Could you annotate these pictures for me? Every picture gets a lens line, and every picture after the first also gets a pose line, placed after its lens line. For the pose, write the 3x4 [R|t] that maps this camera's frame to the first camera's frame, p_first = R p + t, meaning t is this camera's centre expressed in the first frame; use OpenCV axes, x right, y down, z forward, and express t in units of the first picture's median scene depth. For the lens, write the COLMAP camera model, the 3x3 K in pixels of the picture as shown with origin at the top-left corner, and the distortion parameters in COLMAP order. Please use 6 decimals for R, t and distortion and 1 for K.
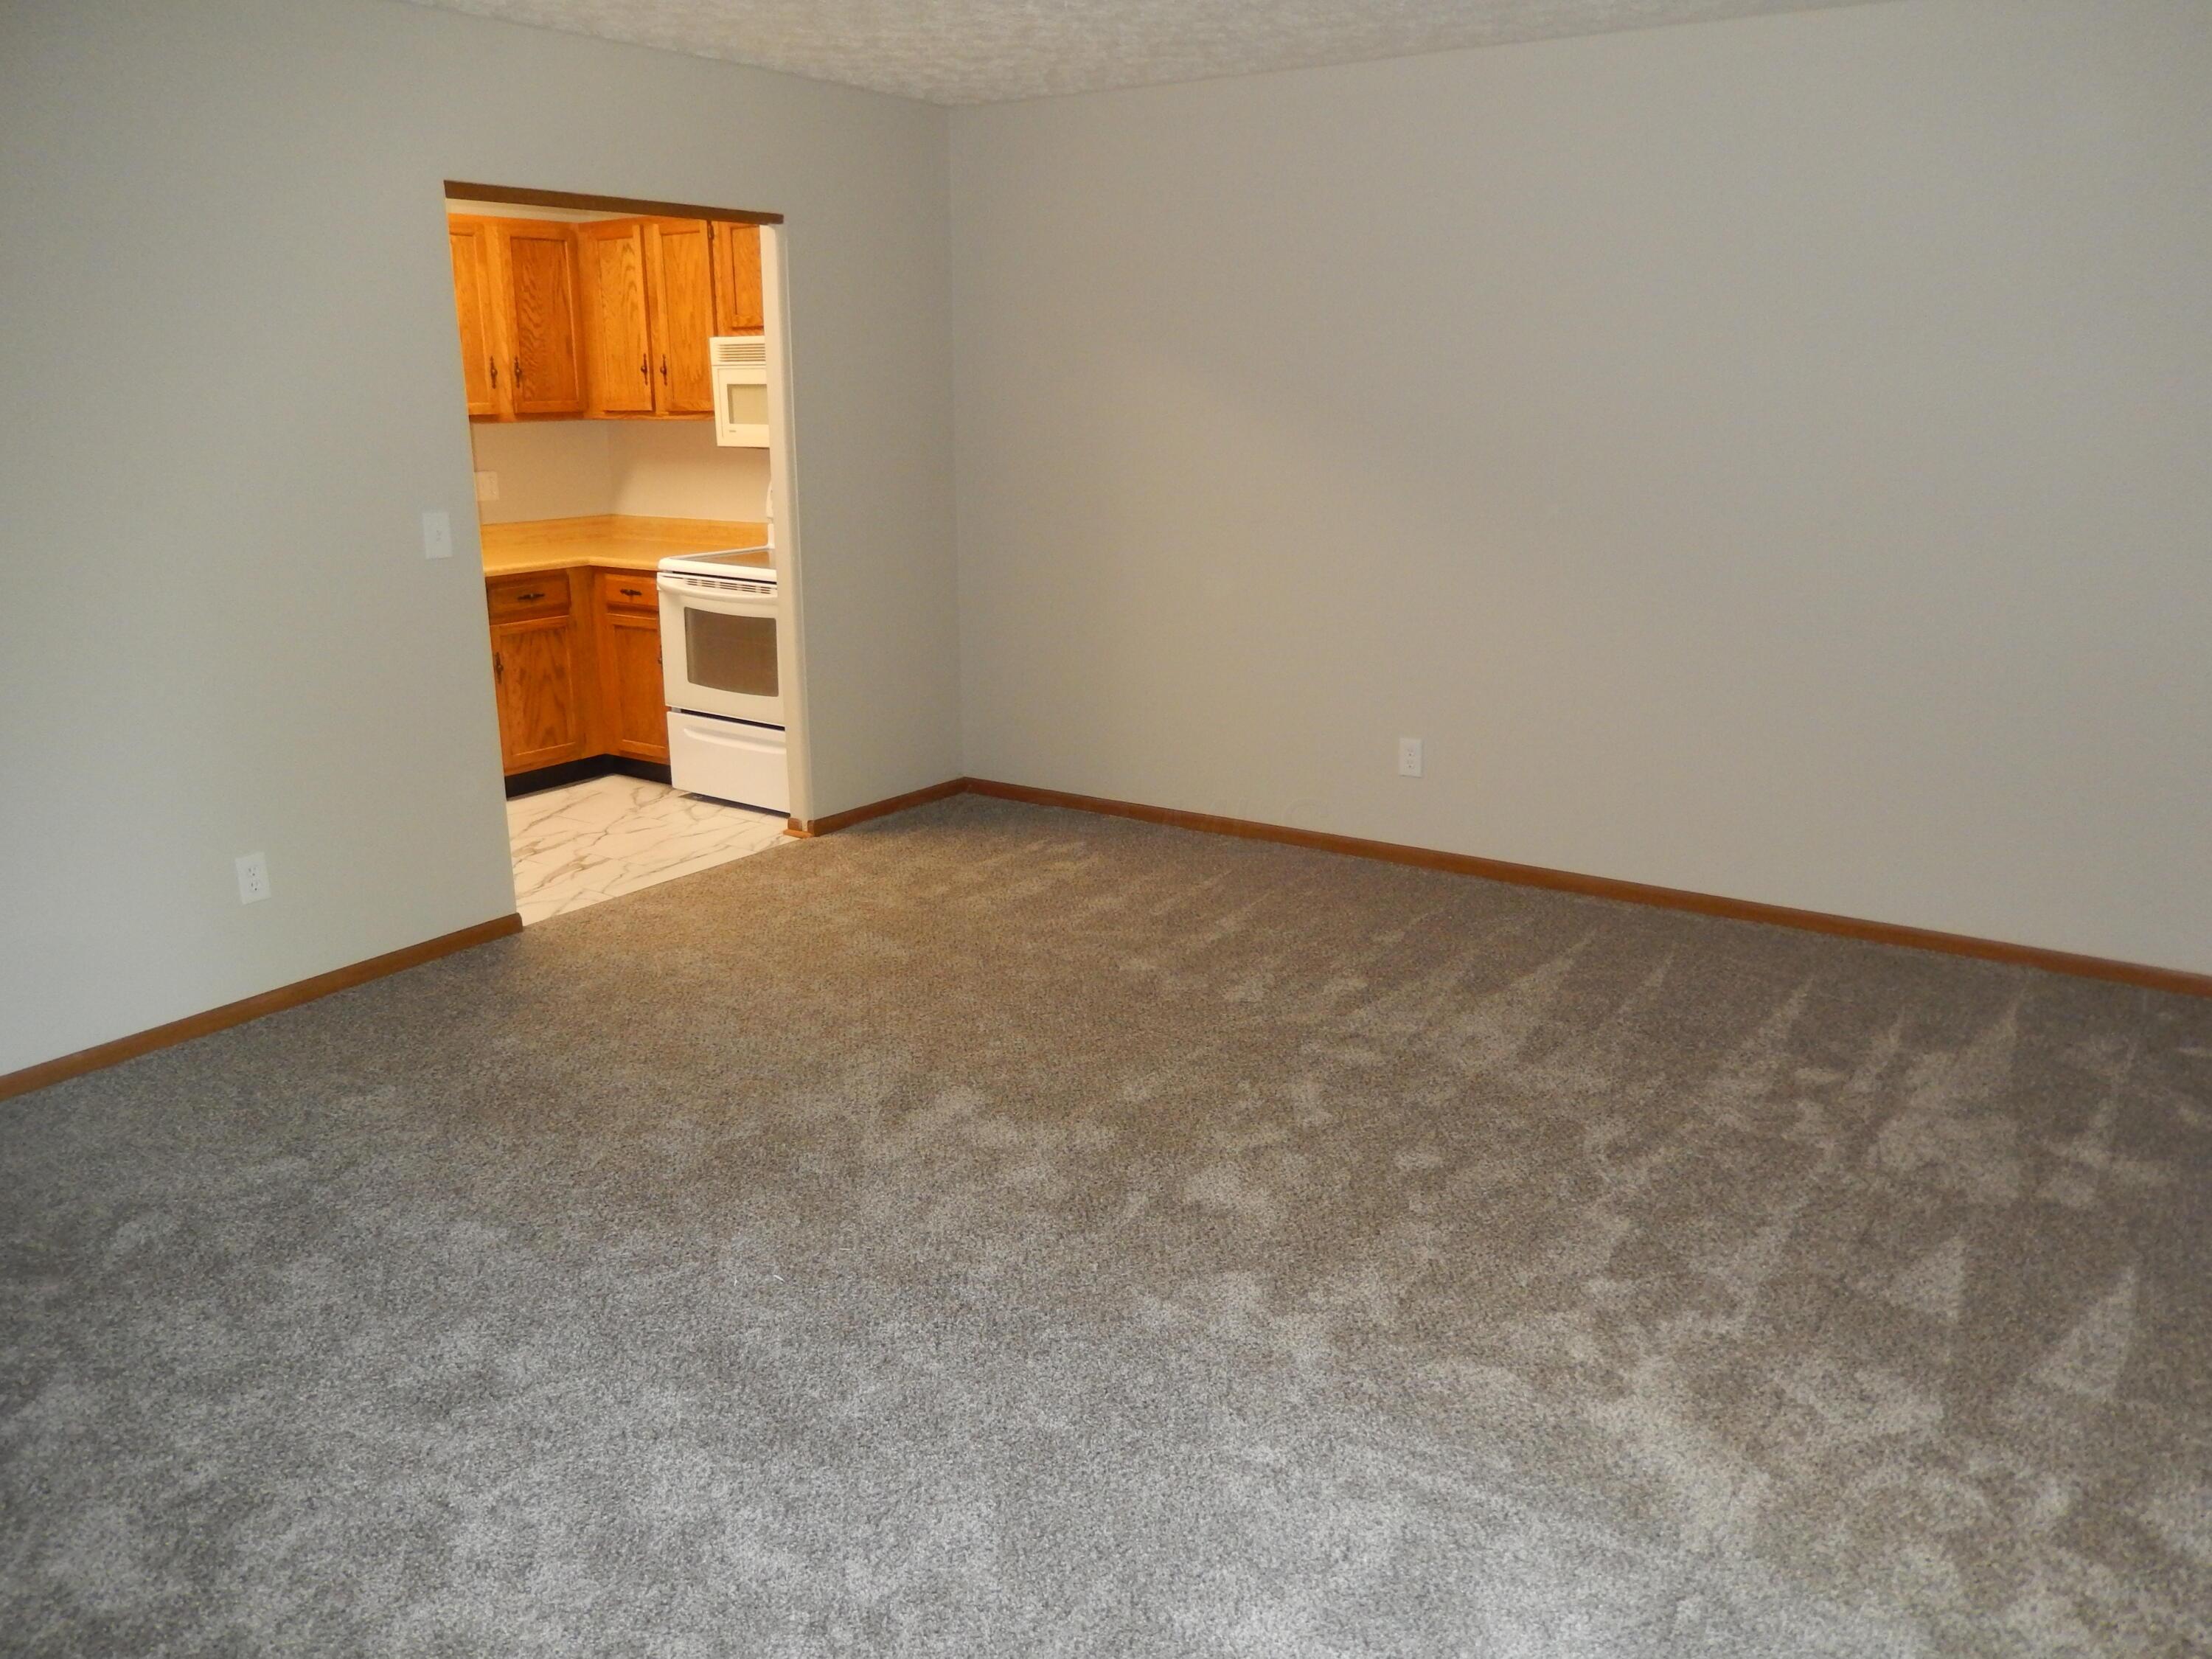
lens RADIAL K [[1639.3, 0, 1065.4], [0, 1639.3, 795.3], [0, 0, 1]] dist [-0.014368, 0.001562]
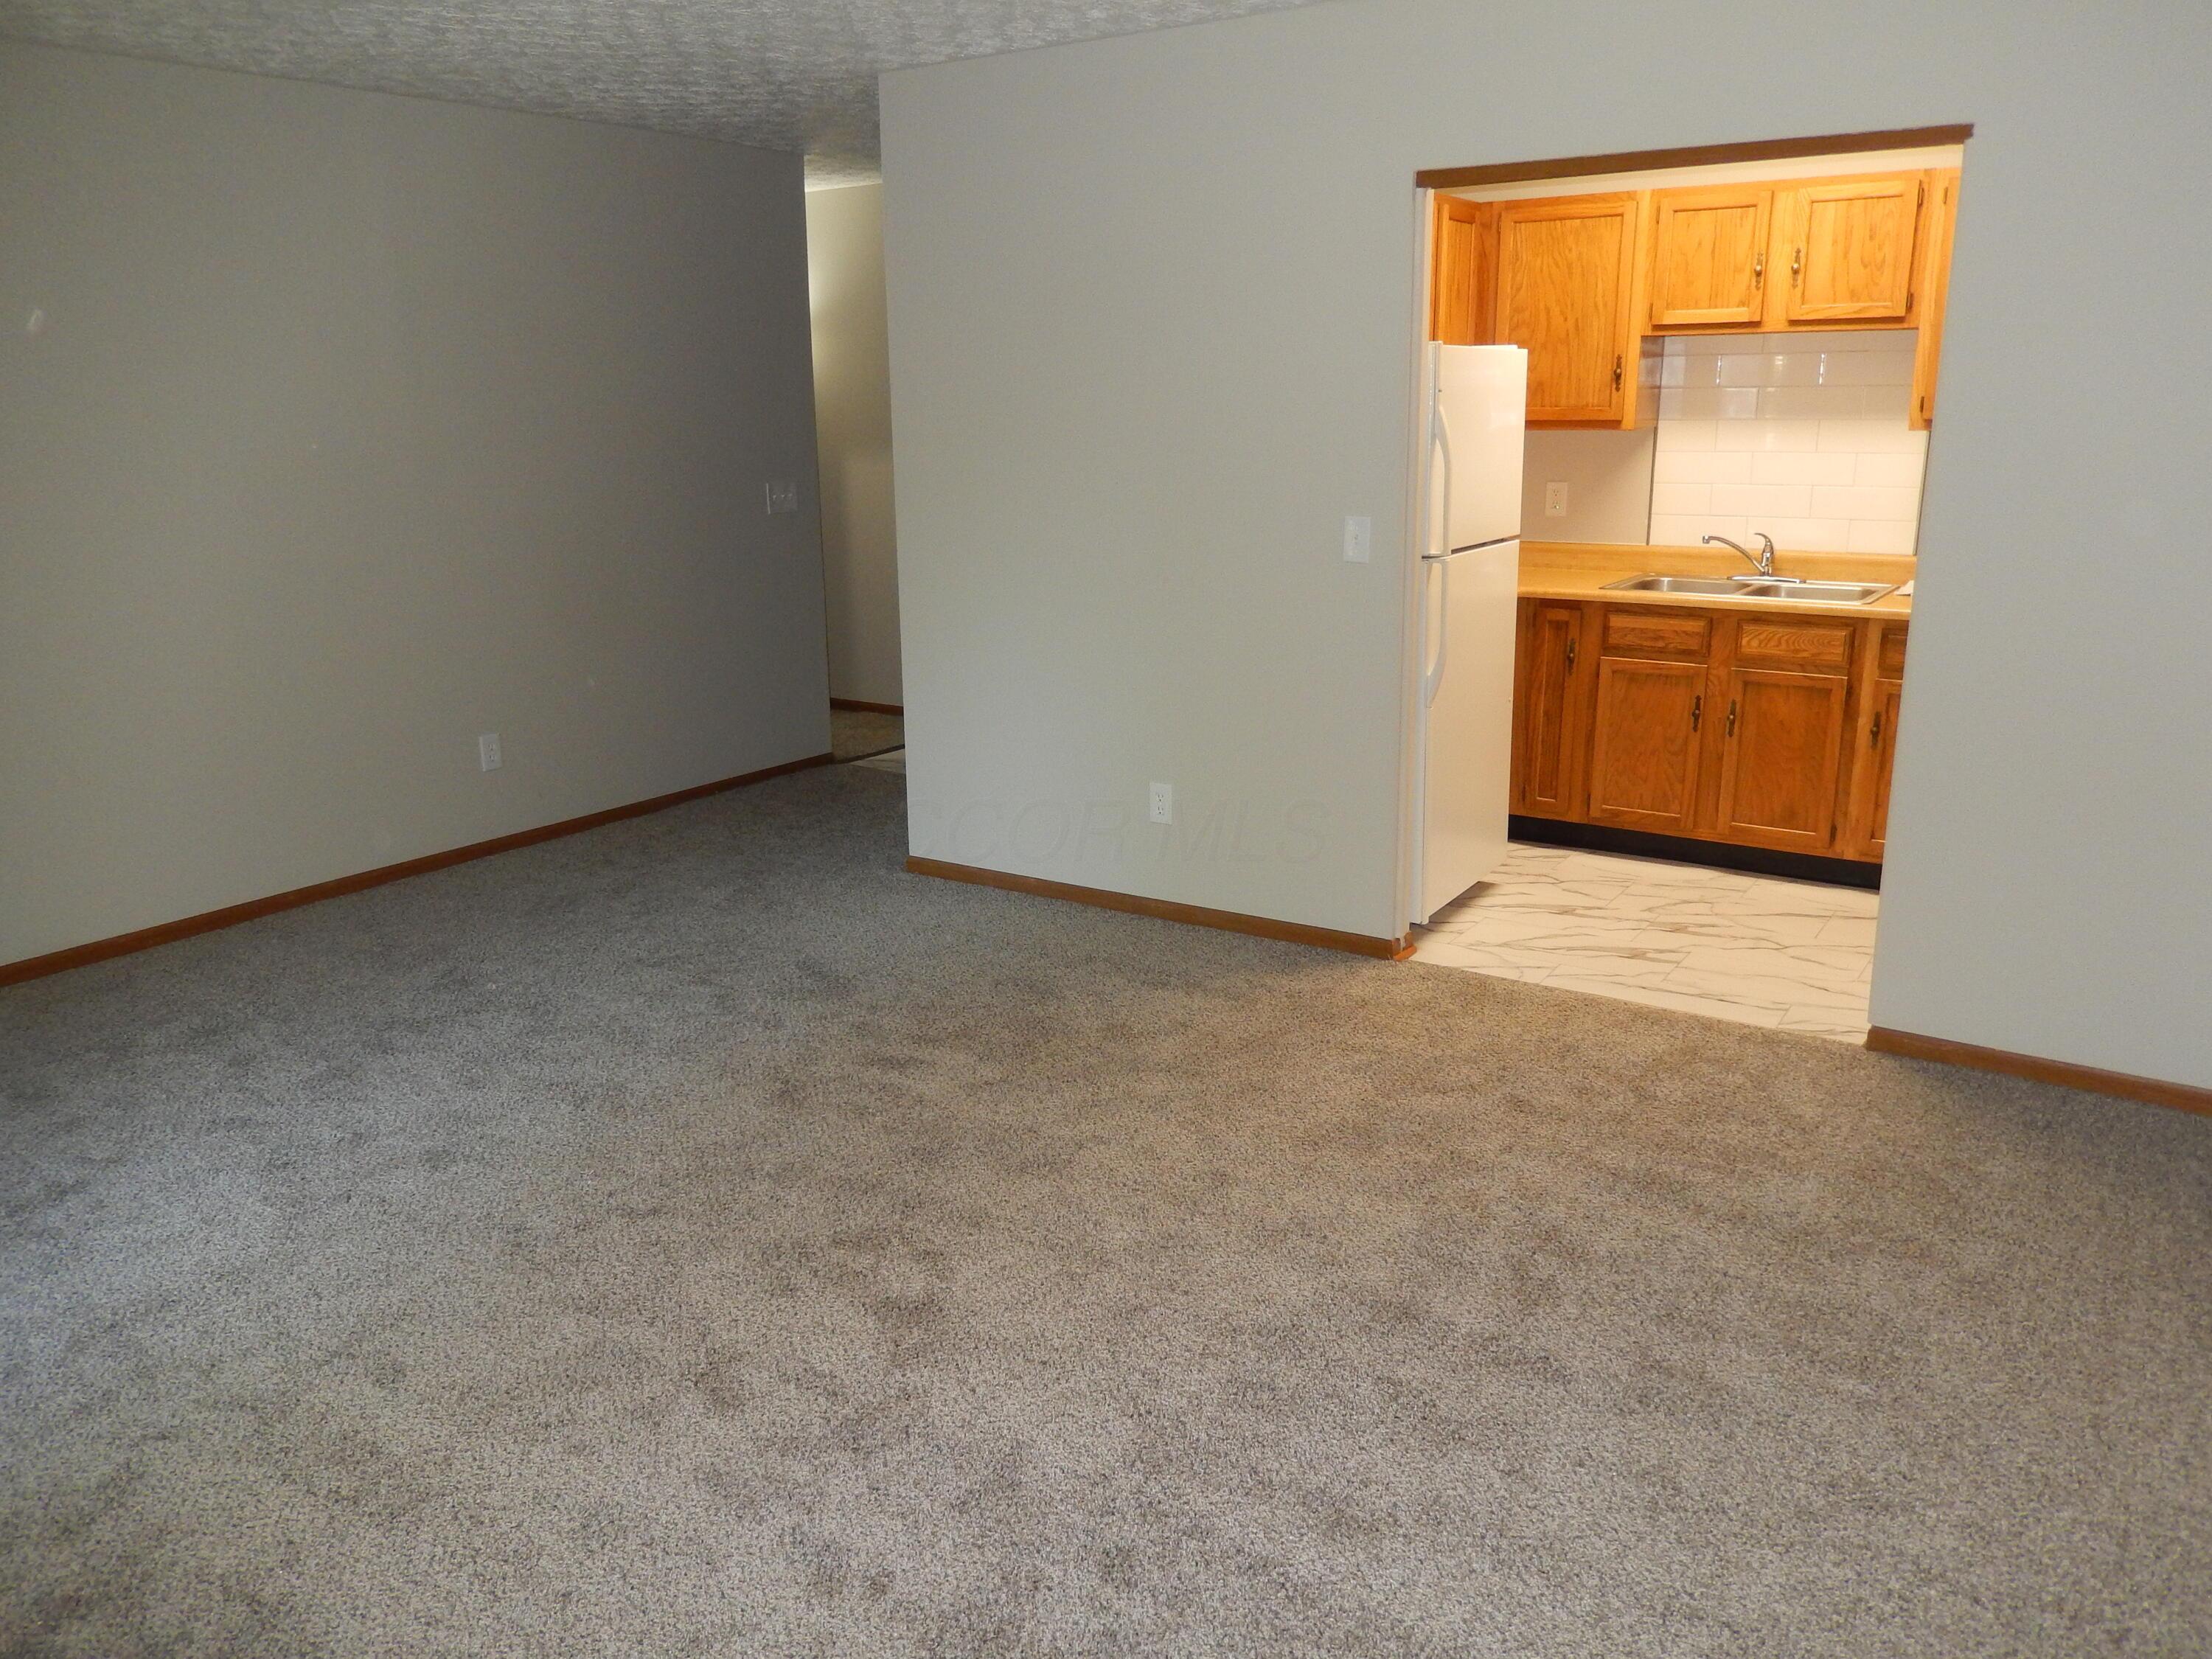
lens RADIAL K [[1639.3, 0, 1077.9], [0, 1639.3, 820.9], [0, 0, 1]] dist [-0.014368, 0.001562]
pose [[0.020881, 0.264431, -0.964178, 0.424873], [-0.237794, 0.938027, 0.252109, -0.142593], [0.971091, 0.224012, 0.082467, 0.541926]]
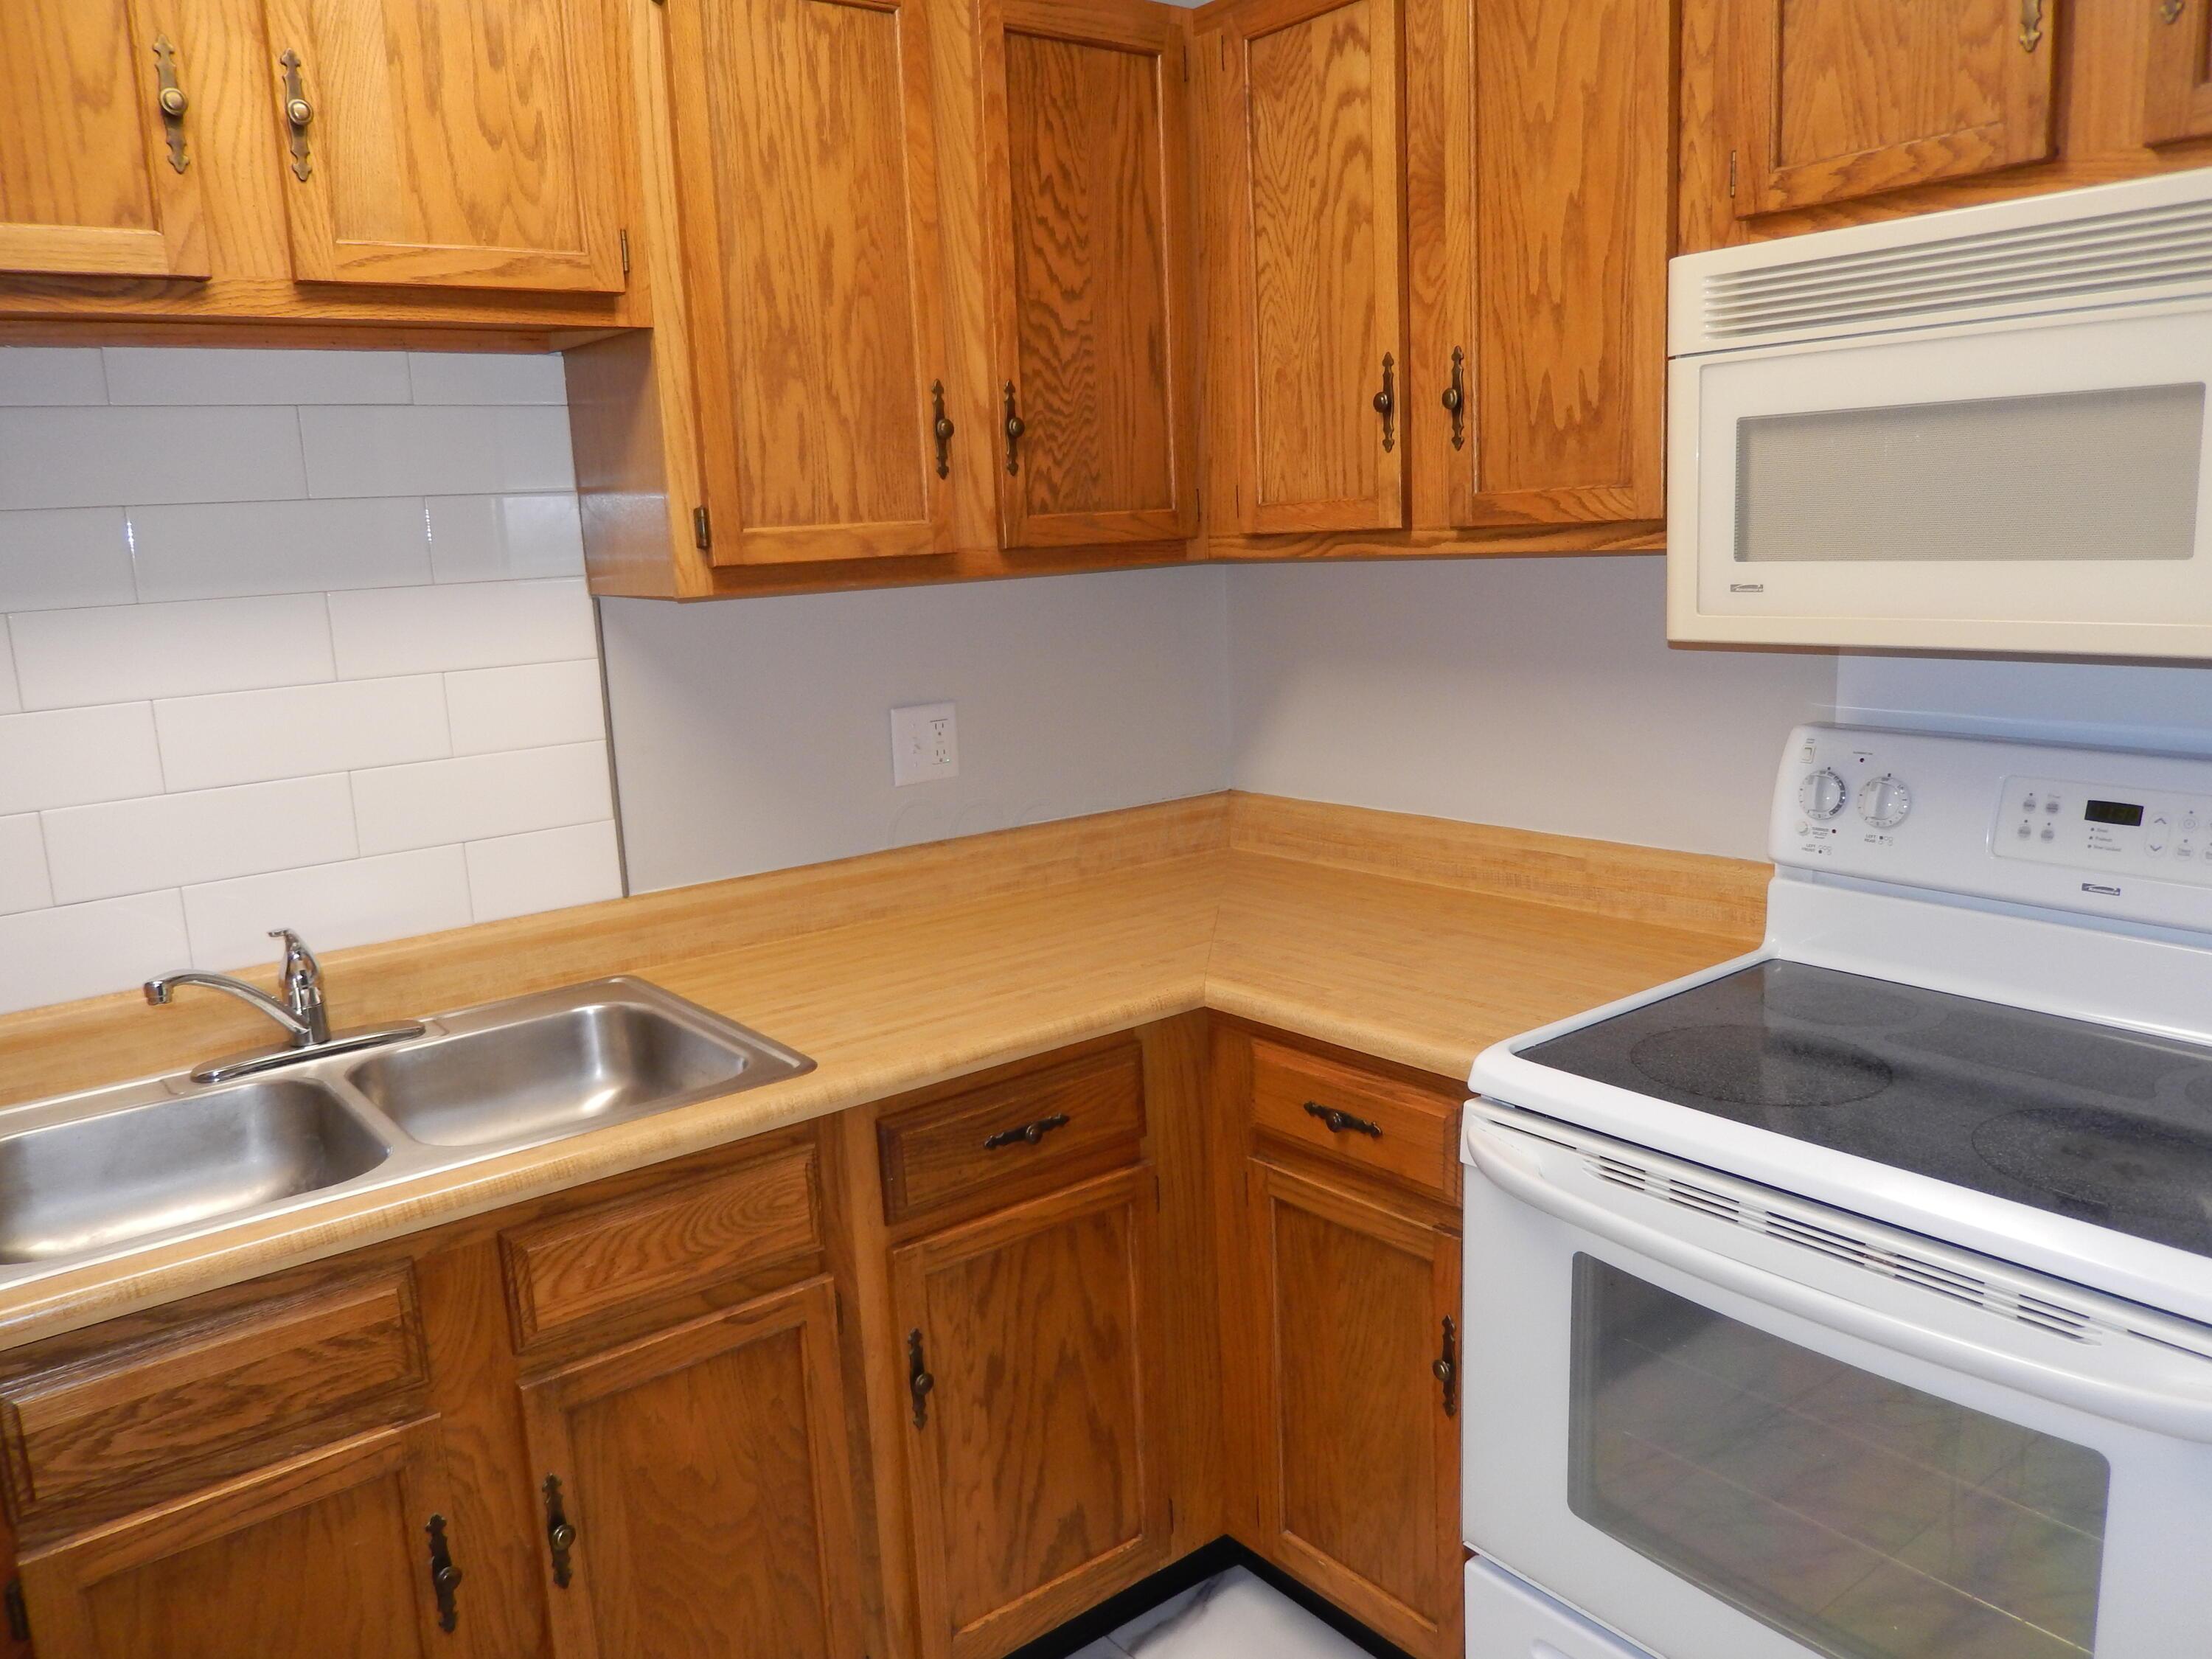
lens RADIAL K [[1639.3, 0, 1094.2], [0, 1639.3, 816.9], [0, 0, 1]] dist [-0.014368, 0.001562]
pose [[0.960627, 0.013746, -0.277501, -0.225461], [-0.031294, 0.997773, -0.058904, -0.160386], [0.276073, 0.065269, 0.958918, 0.690431]]
